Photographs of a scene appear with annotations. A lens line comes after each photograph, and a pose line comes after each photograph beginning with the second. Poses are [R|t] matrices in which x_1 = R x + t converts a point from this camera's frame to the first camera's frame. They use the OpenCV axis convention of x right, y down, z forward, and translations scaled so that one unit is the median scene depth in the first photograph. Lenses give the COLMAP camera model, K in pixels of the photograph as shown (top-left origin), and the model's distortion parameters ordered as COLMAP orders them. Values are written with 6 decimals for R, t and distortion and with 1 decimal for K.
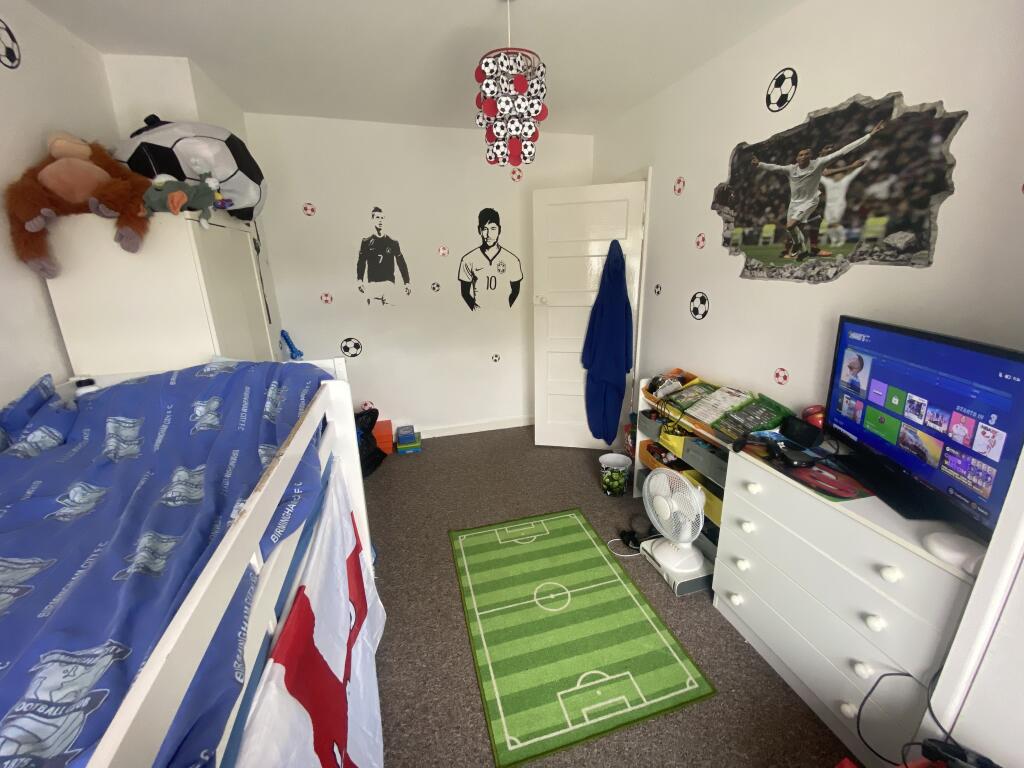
lens RADIAL K [[414.0, 0, 514.2], [0, 414.0, 381.8], [0, 0, 1]] dist [0.027458, -0.024270]
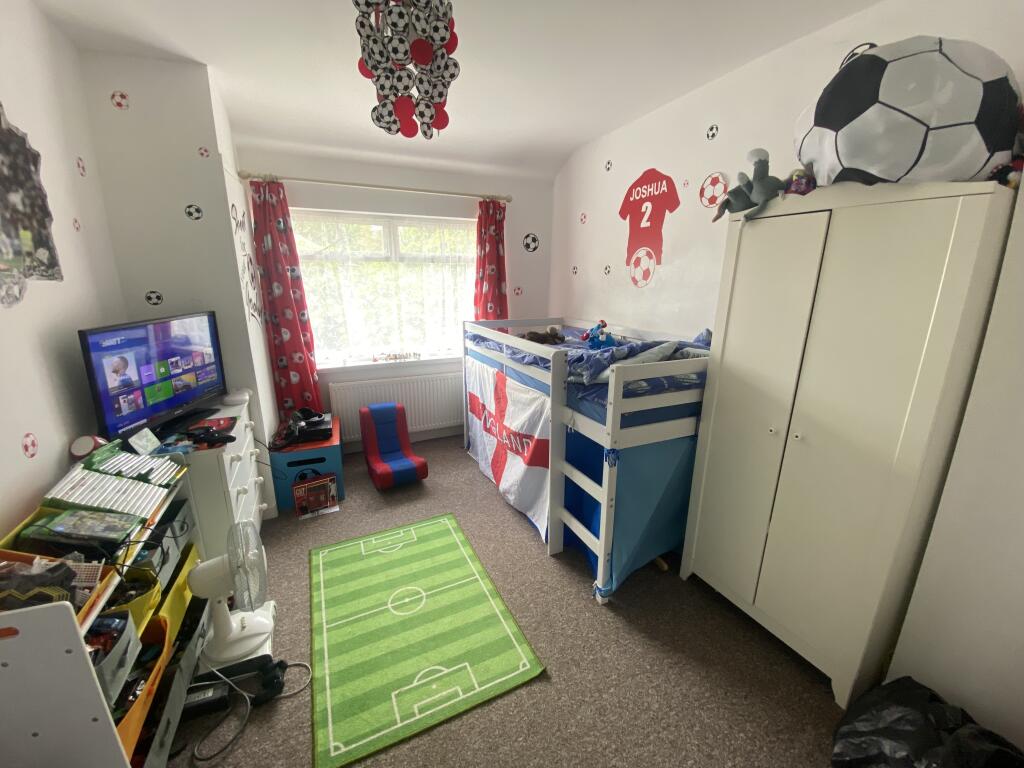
lens RADIAL K [[414.0, 0, 514.2], [0, 414.0, 381.8], [0, 0, 1]] dist [0.027458, -0.024270]
pose [[-0.984888, 0.060639, -0.162231, -0.040478], [-0.031164, 0.859366, 0.510410, -0.585331], [0.170366, 0.507753, -0.844489, 2.064256]]
